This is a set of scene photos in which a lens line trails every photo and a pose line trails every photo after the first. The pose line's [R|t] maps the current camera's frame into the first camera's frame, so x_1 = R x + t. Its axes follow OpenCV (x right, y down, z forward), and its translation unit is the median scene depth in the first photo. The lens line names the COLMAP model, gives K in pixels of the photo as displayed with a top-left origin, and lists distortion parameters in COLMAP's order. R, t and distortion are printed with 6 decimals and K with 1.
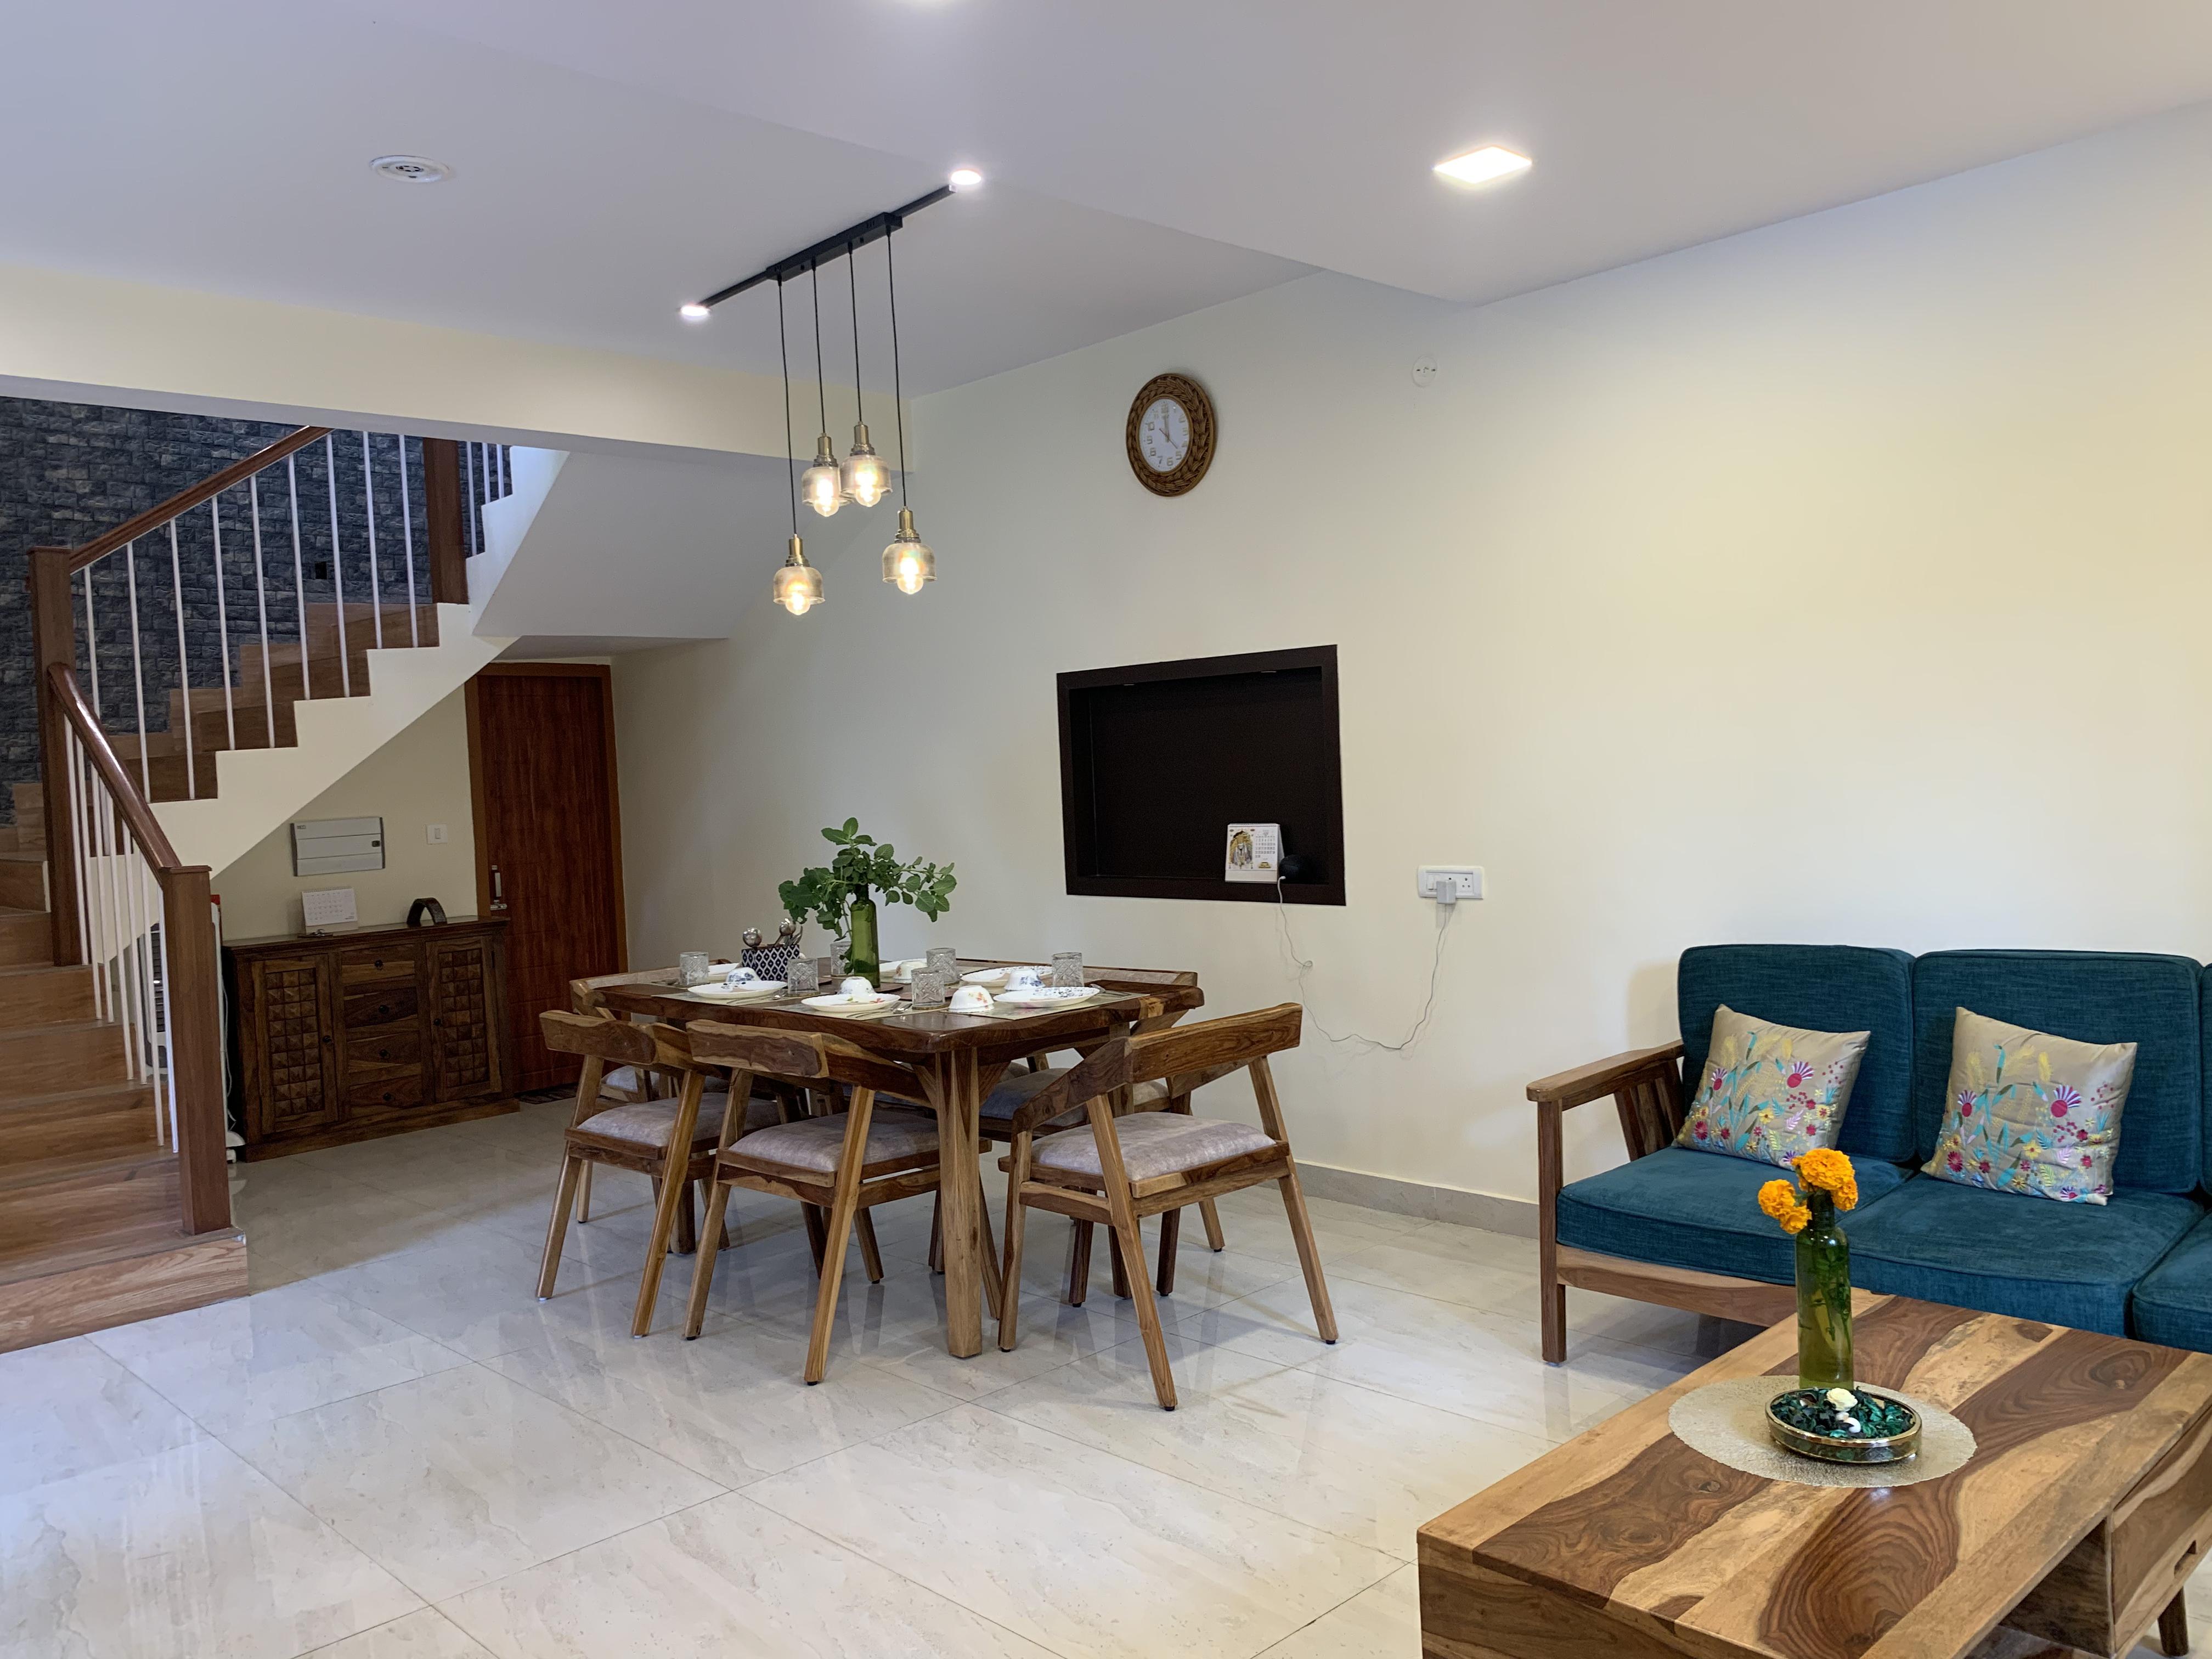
lens RADIAL K [[1707.4, 0, 1106.0], [0, 1707.4, 829.5], [0, 0, 1]] dist [0.012332, -0.040056]
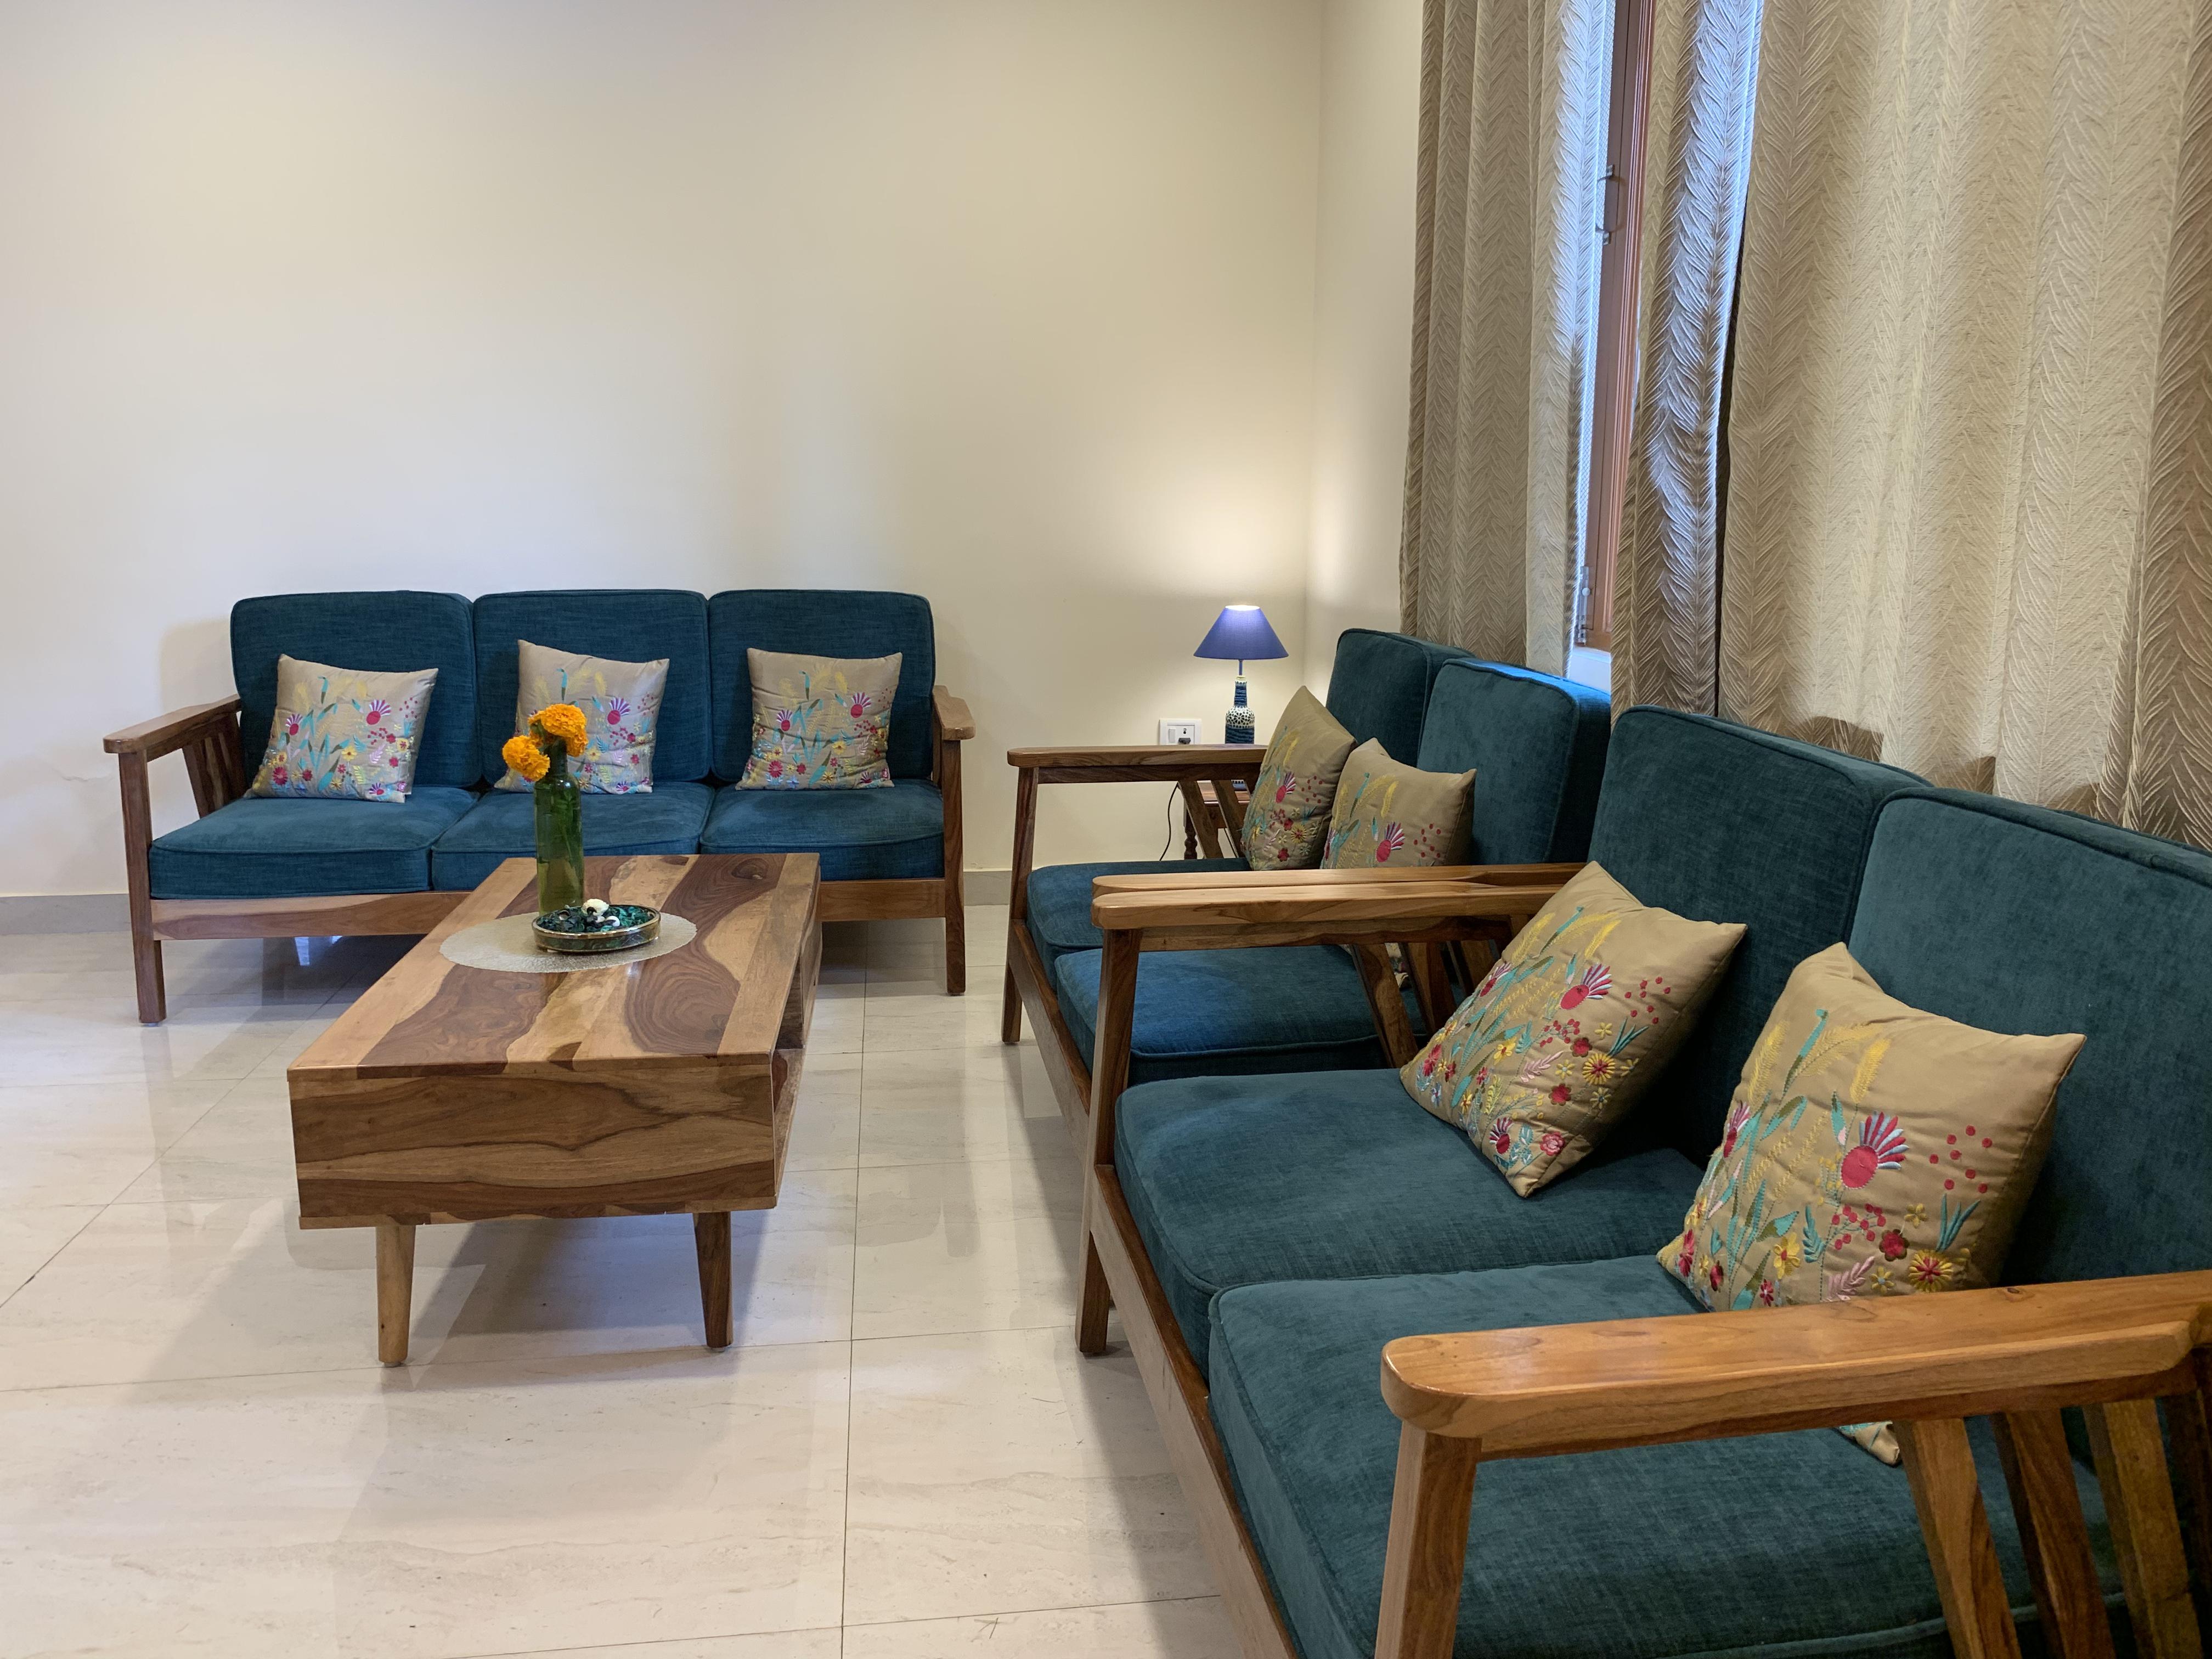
lens RADIAL K [[1707.4, 0, 1106.0], [0, 1707.4, 829.5], [0, 0, 1]] dist [0.012332, -0.040056]
pose [[0.591438, -0.099353, 0.800206, -0.179065], [-0.012390, 0.991143, 0.132218, 0.070168], [-0.806255, -0.088113, 0.584969, 0.014483]]
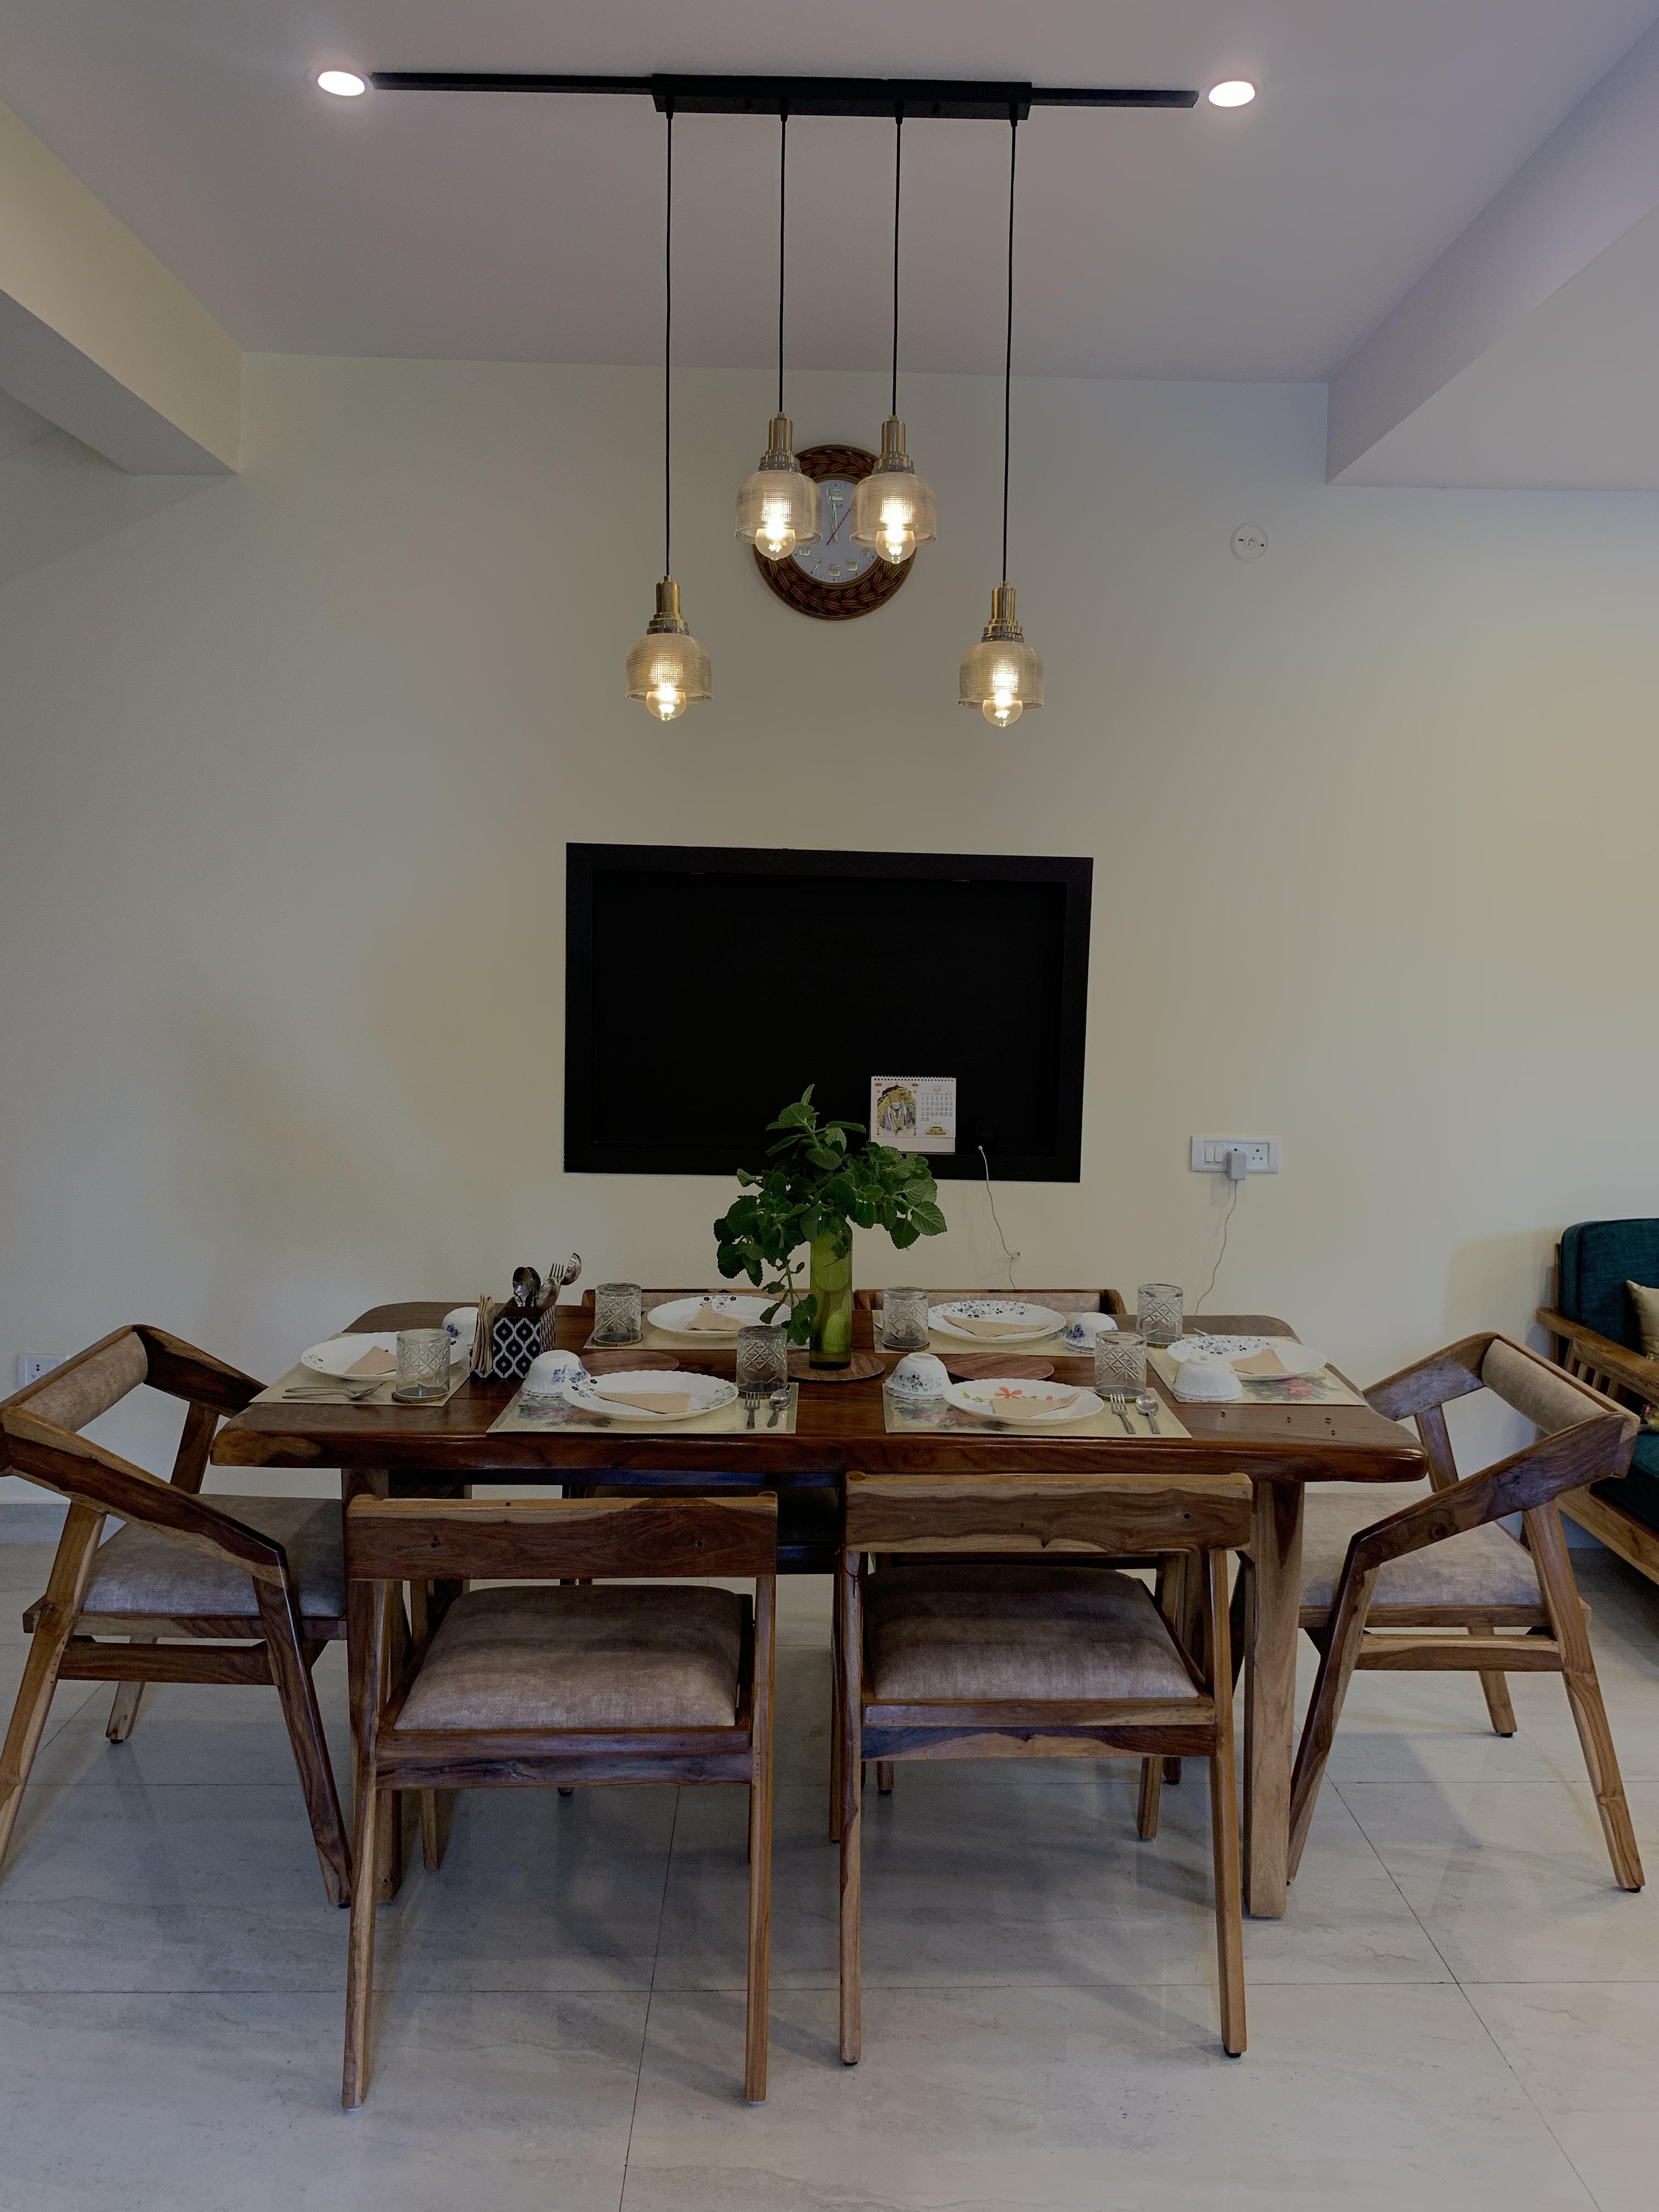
lens RADIAL K [[1712.4, 0, 821.3], [0, 1712.4, 1095.2], [0, 0, 1]] dist [0.036075, -0.075007]
pose [[0.662692, -0.011140, 0.748809, -0.735397], [-0.024477, 0.999033, 0.036524, -0.031306], [-0.748492, -0.042533, 0.661778, 0.745215]]
